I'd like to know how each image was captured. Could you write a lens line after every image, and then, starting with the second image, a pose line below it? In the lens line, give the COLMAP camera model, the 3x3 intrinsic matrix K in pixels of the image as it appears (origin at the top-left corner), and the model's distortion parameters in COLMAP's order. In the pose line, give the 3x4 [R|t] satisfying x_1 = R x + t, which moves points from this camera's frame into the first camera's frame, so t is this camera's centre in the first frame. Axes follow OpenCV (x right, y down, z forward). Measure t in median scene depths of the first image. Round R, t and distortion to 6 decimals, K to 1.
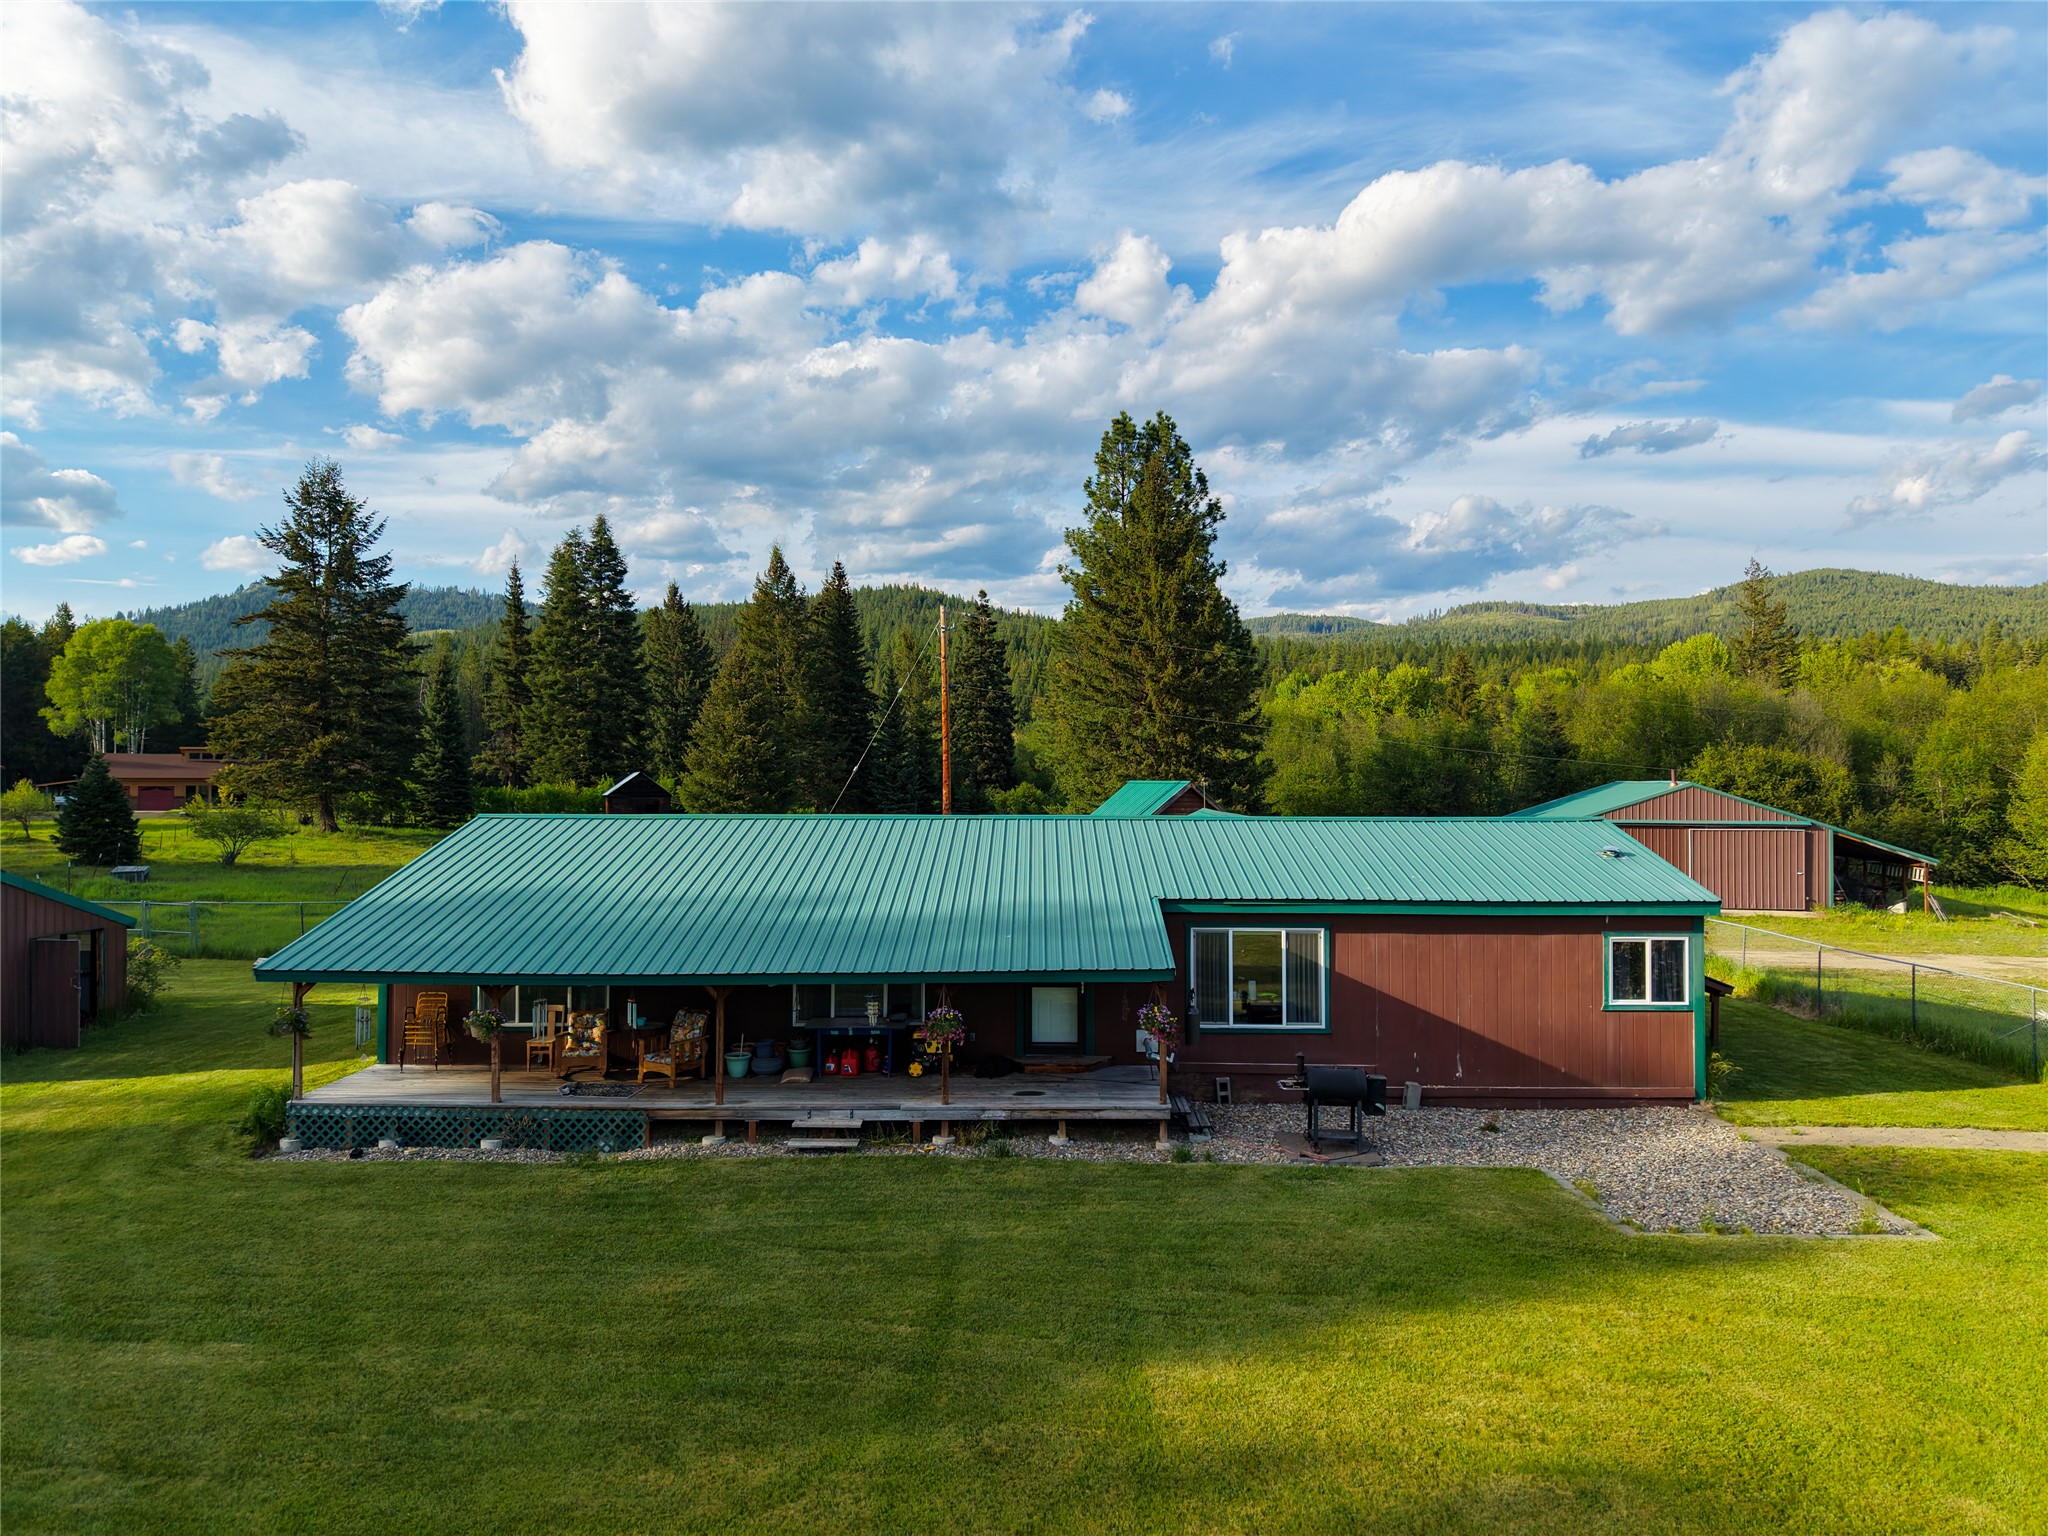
lens RADIAL K [[1384.4, 0, 1039.6], [0, 1384.4, 776.9], [0, 0, 1]] dist [0.030019, -0.030164]
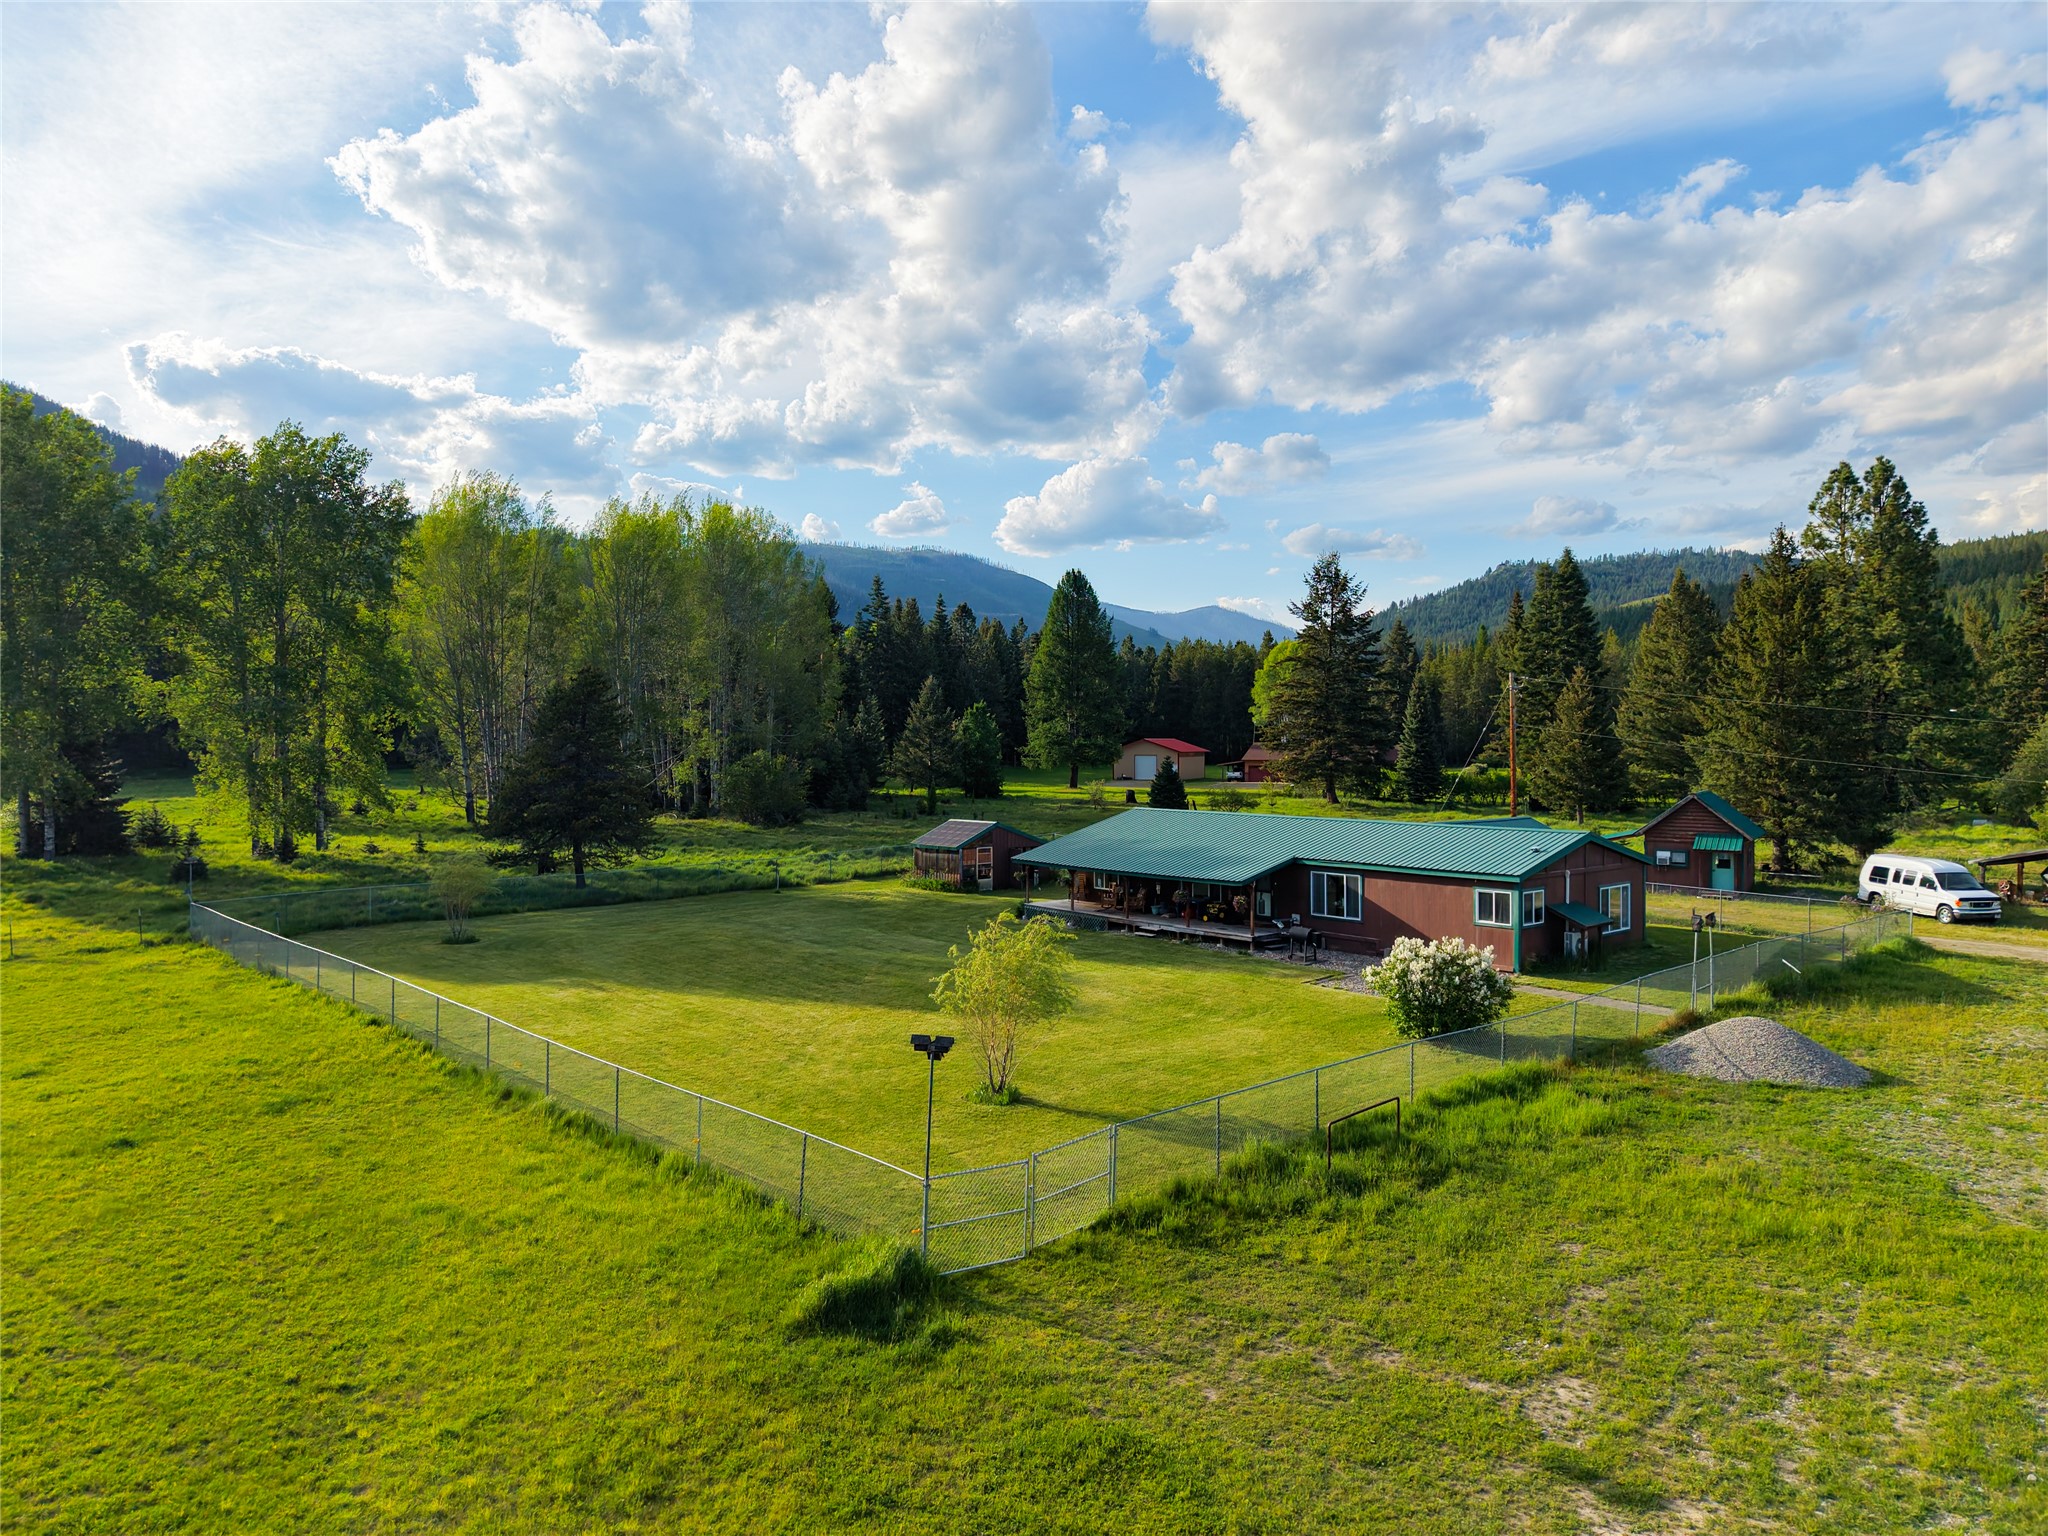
lens RADIAL K [[1384.4, 0, 1018.1], [0, 1384.4, 789.5], [0, 0, 1]] dist [0.030019, -0.030164]
pose [[0.659758, 0.023582, -0.751108, 0.189140], [0.002146, 0.999444, 0.033264, -0.012612], [0.751475, -0.023558, 0.659341, -0.107770]]
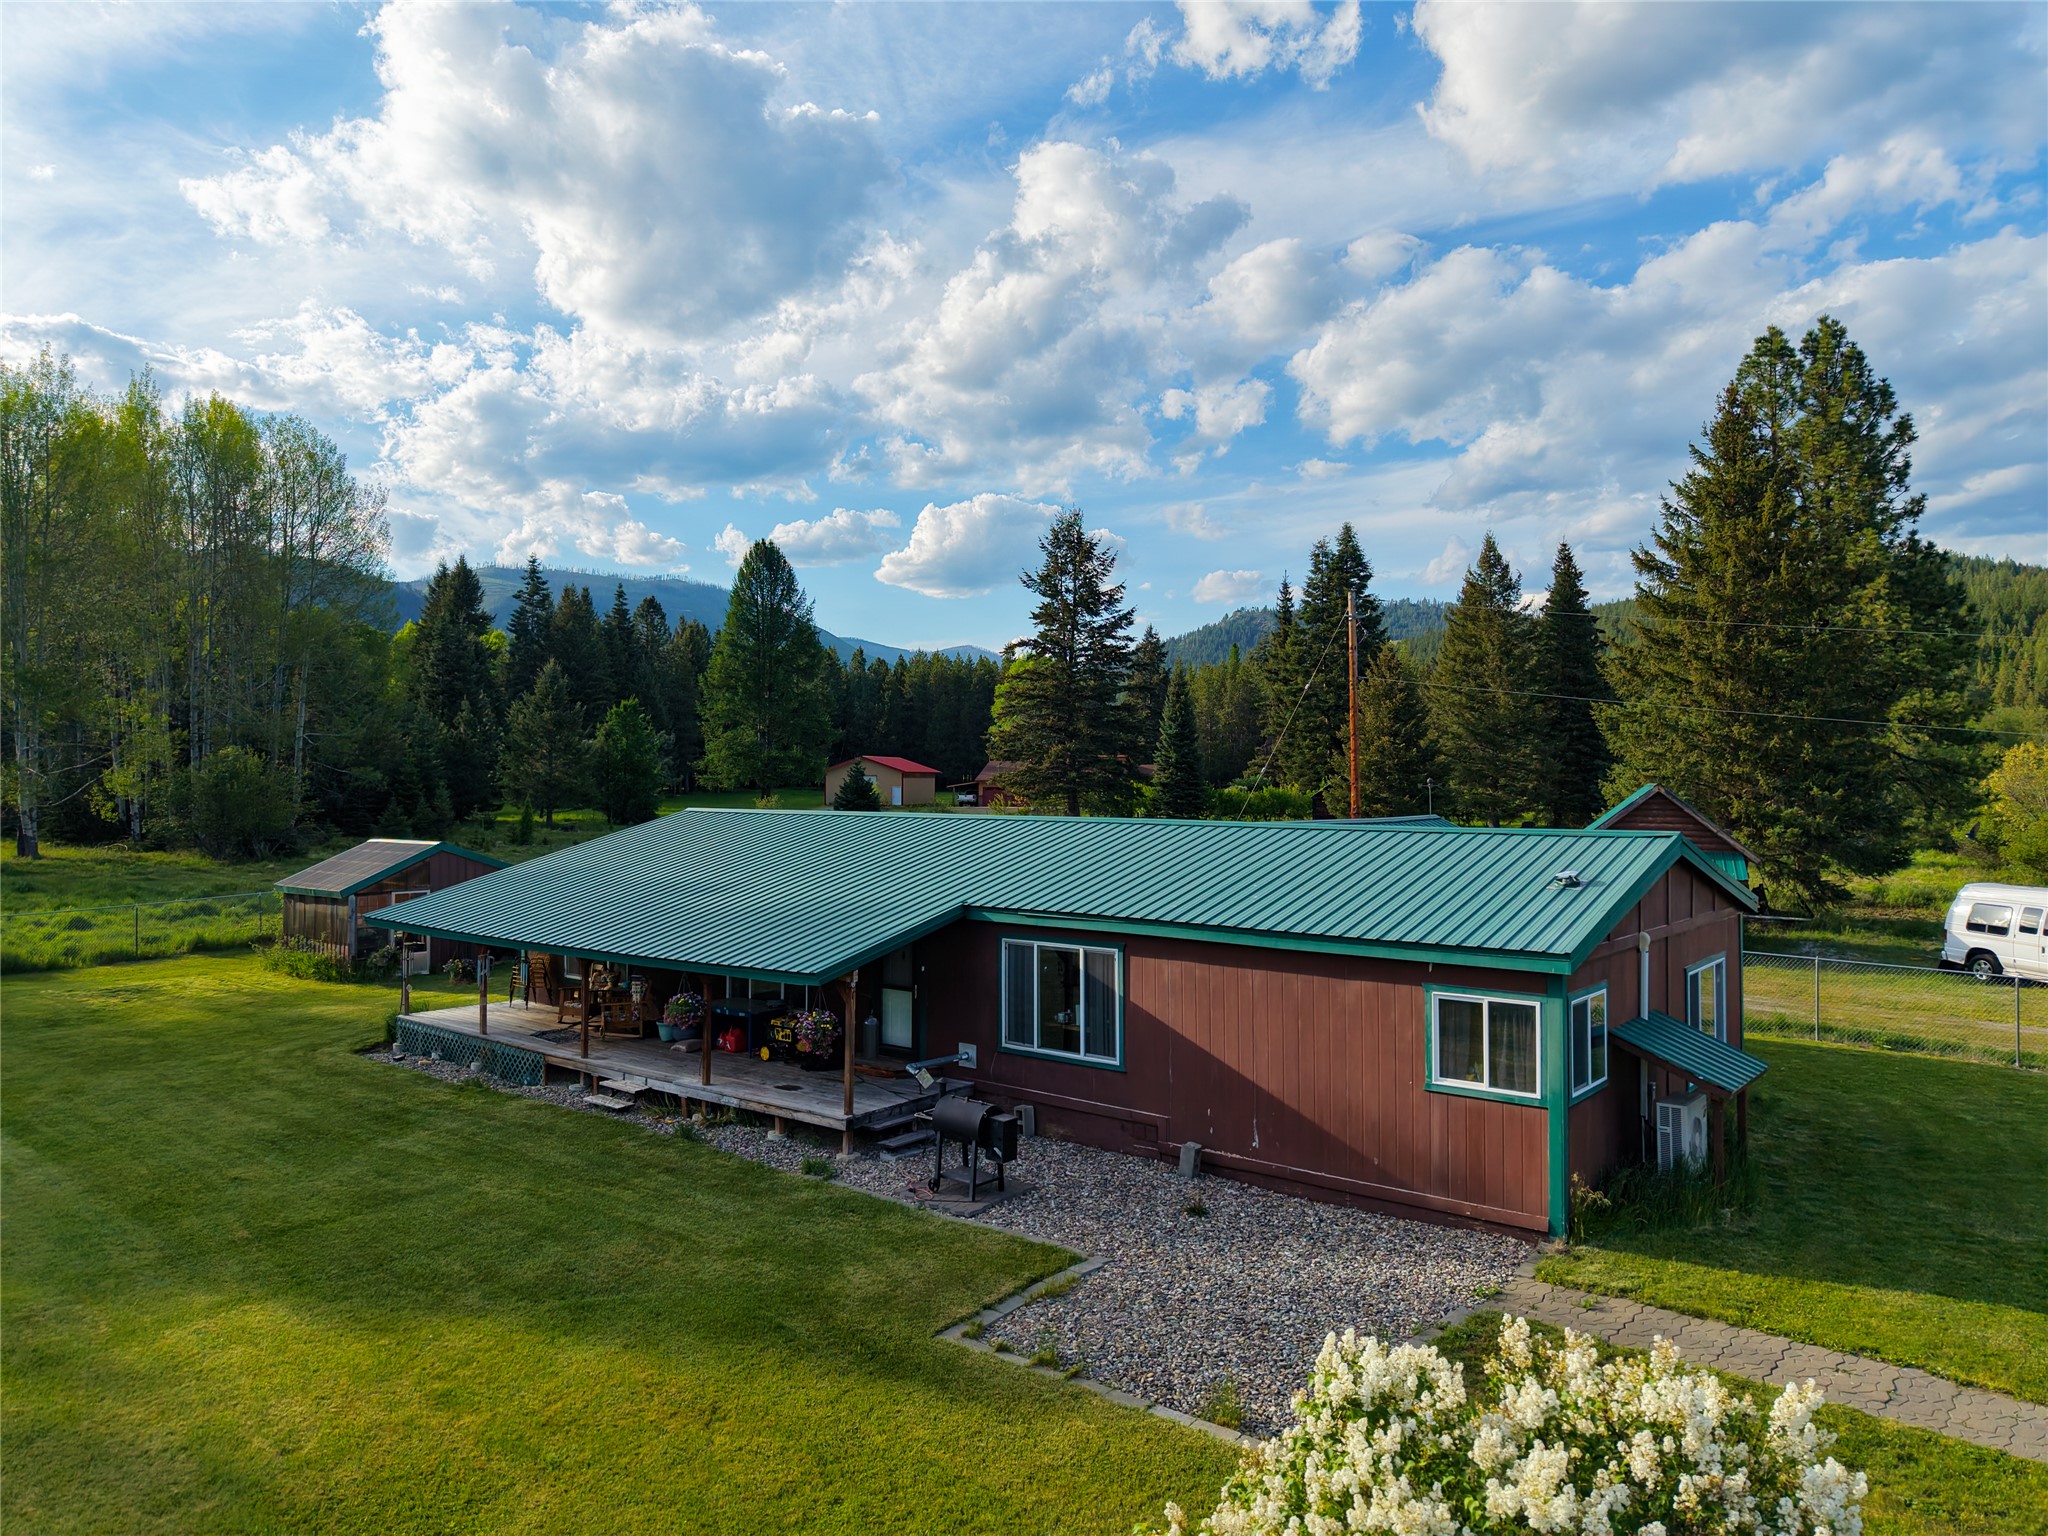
lens RADIAL K [[1384.4, 0, 1025.4], [0, 1384.4, 791.2], [0, 0, 1]] dist [0.030019, -0.030164]
pose [[0.784274, 0.004022, -0.620402, 0.088089], [0.000566, 0.999974, 0.007199, 0.000523], [0.620415, -0.005997, 0.784251, 0.036300]]
